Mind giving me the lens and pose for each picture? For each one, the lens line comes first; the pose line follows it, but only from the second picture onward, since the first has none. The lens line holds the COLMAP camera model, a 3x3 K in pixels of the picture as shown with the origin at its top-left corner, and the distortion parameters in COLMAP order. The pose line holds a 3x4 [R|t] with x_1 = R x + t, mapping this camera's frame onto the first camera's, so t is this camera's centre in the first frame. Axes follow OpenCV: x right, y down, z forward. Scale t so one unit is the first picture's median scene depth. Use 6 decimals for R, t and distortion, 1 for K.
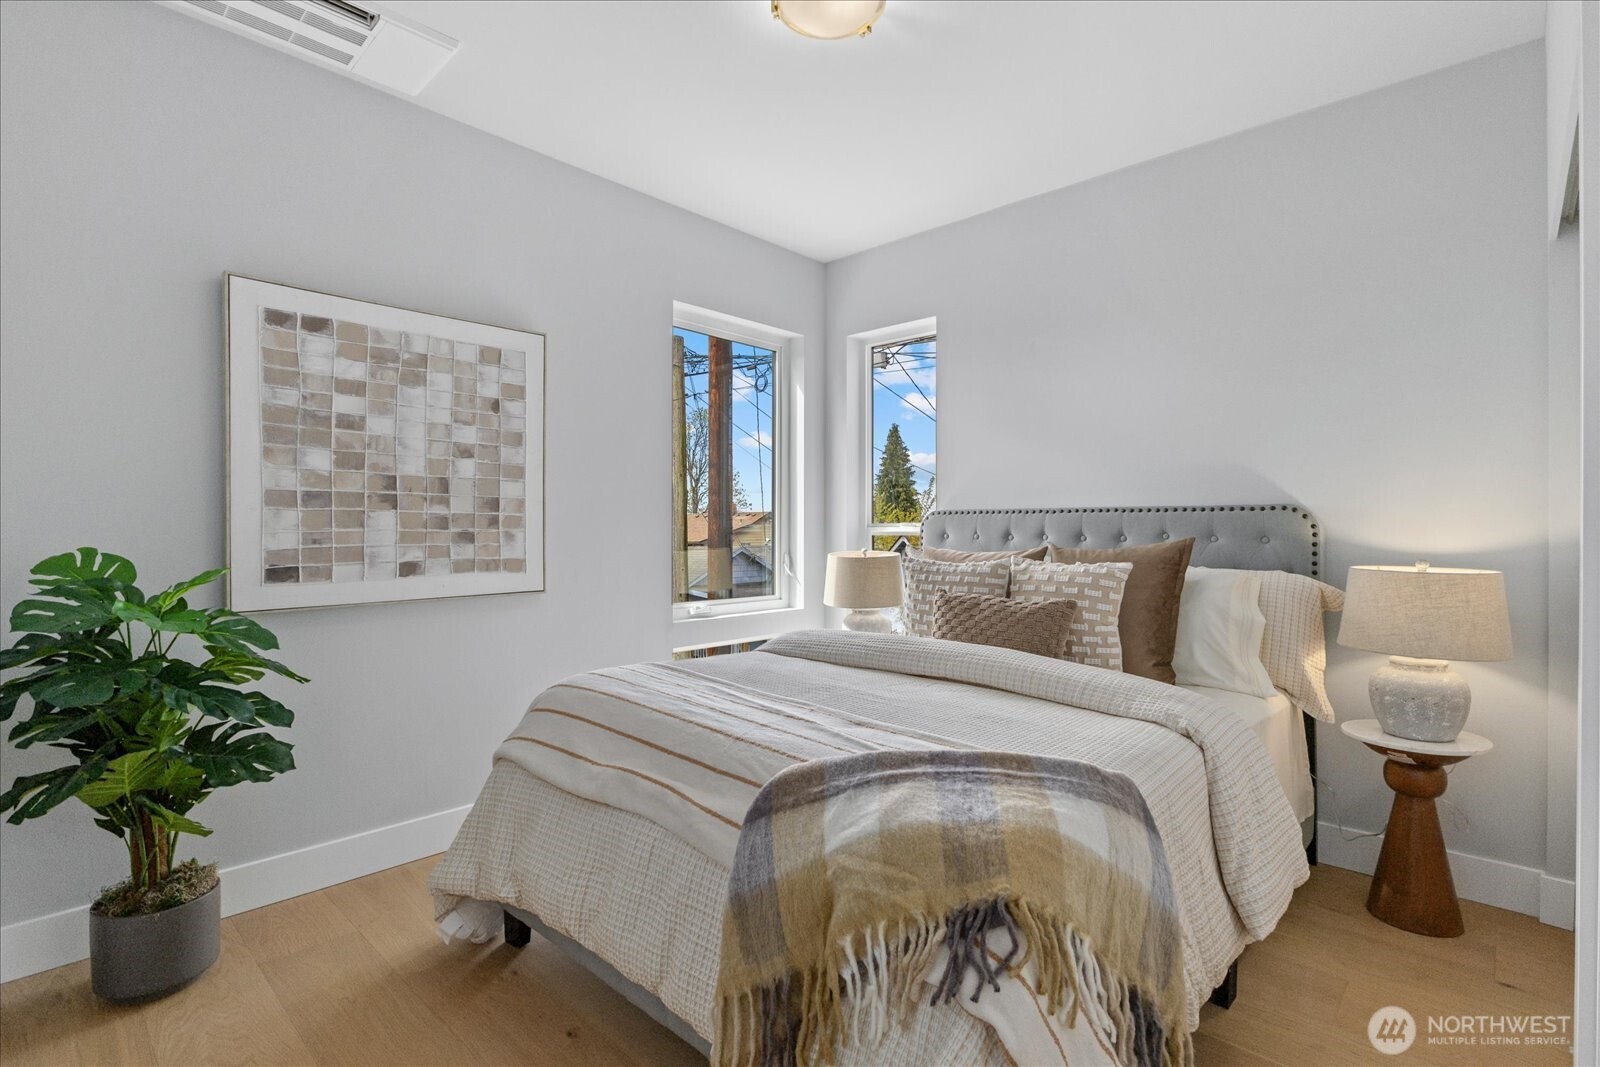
lens RADIAL K [[701.8, 0, 804.1], [0, 701.8, 527.2], [0, 0, 1]] dist [0.006640, -0.000527]
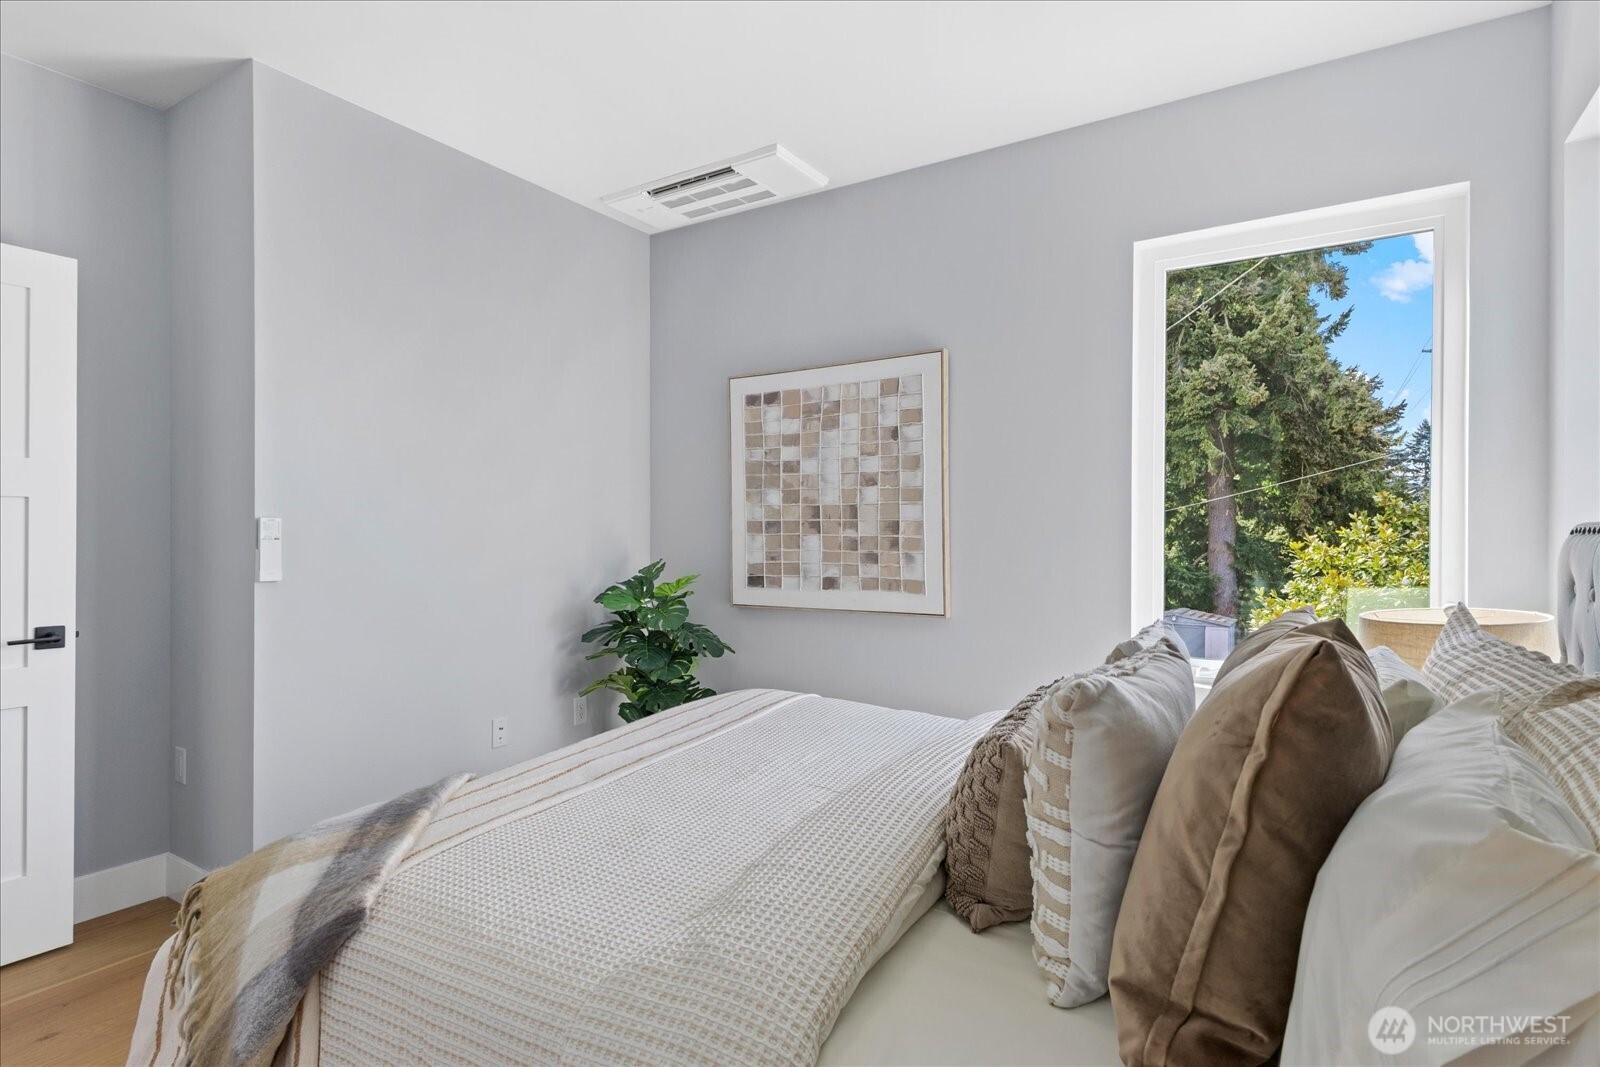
lens RADIAL K [[701.8, 0, 804.1], [0, 701.8, 527.2], [0, 0, 1]] dist [0.006640, -0.000527]
pose [[0.289954, -0.005145, -0.957027, 0.571626], [0.002006, 0.999987, -0.004768, -0.030552], [0.957038, -0.000537, 0.289961, 0.619600]]
